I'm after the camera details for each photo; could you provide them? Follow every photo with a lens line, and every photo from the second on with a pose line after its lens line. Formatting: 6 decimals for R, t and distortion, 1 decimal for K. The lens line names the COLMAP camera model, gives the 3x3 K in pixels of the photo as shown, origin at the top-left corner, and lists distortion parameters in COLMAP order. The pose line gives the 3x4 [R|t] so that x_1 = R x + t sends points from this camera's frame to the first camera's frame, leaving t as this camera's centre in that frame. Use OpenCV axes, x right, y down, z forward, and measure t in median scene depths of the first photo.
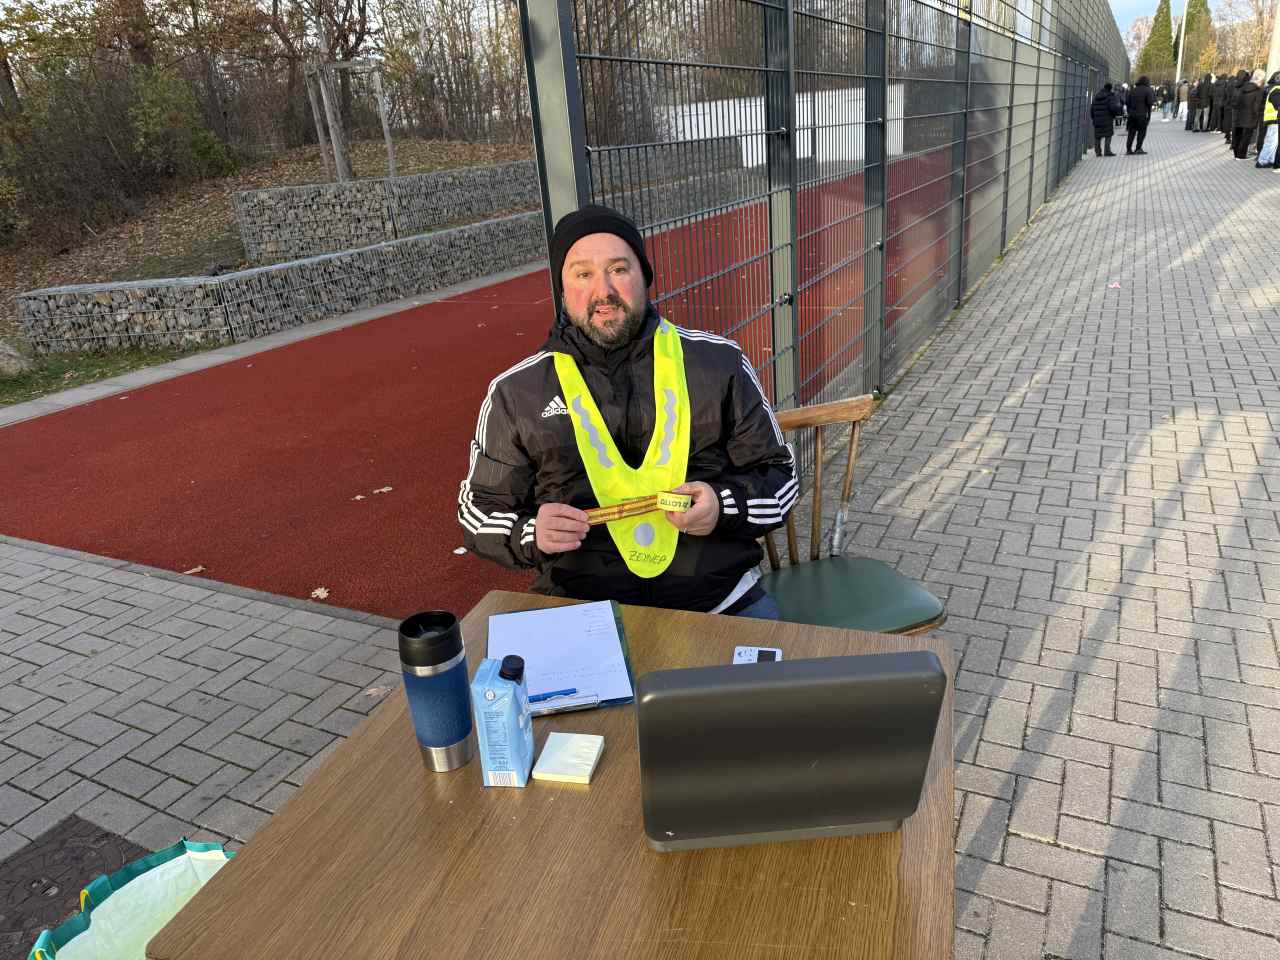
lens RADIAL K [[906.2, 0, 640.0], [0, 906.2, 480.0], [0, 0, 1]] dist [0.018687, -0.037452]
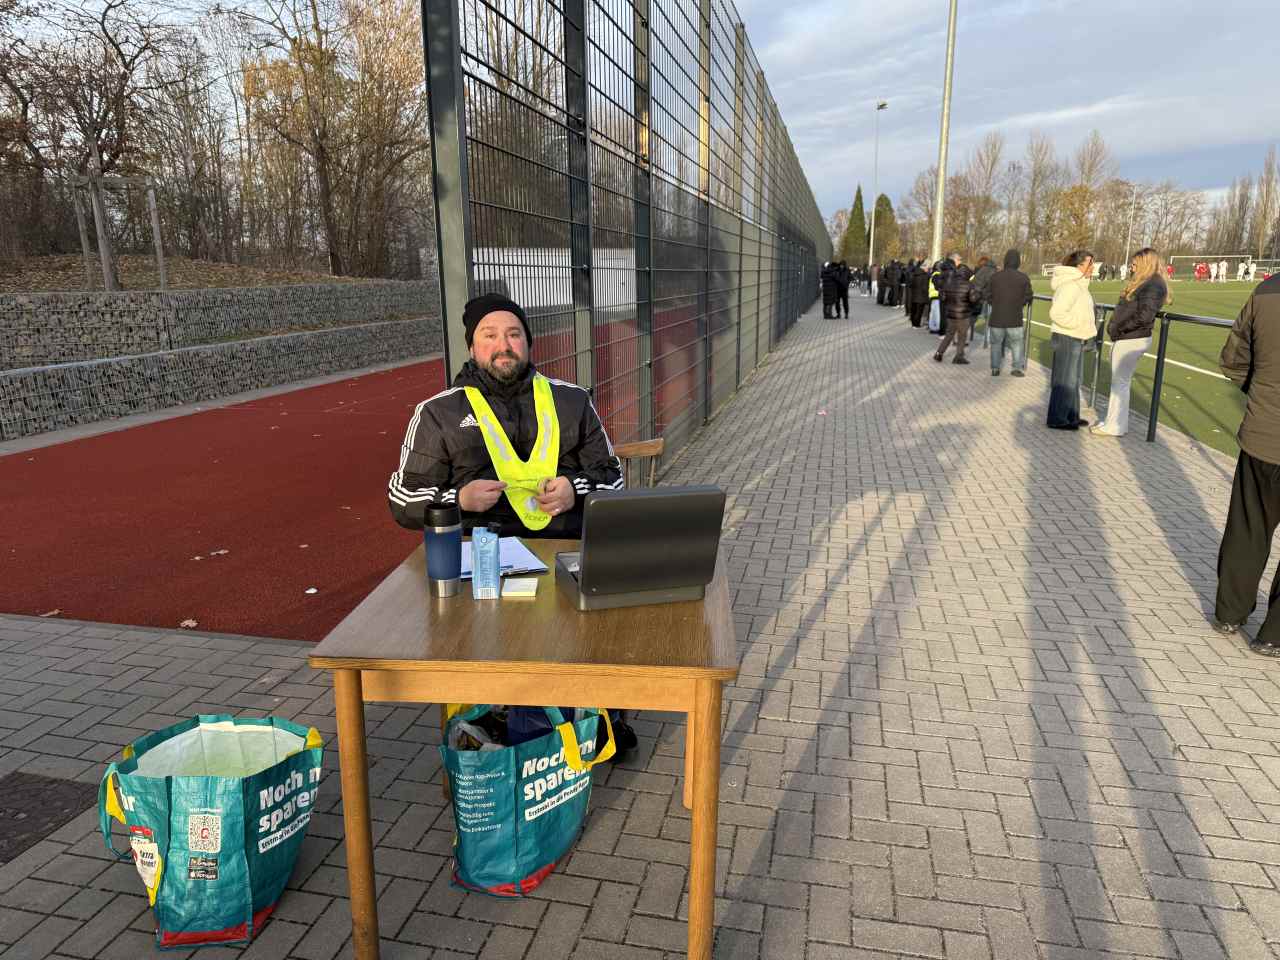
lens RADIAL K [[875.2, 0, 640.0], [0, 875.2, 480.0], [0, 0, 1]] dist [0.041413, -0.072050]
pose [[0.965468, 0.017519, 0.259931, -0.078257], [0.019194, 0.990241, -0.138035, 0.089165], [-0.259813, 0.138257, 0.955710, -0.182307]]
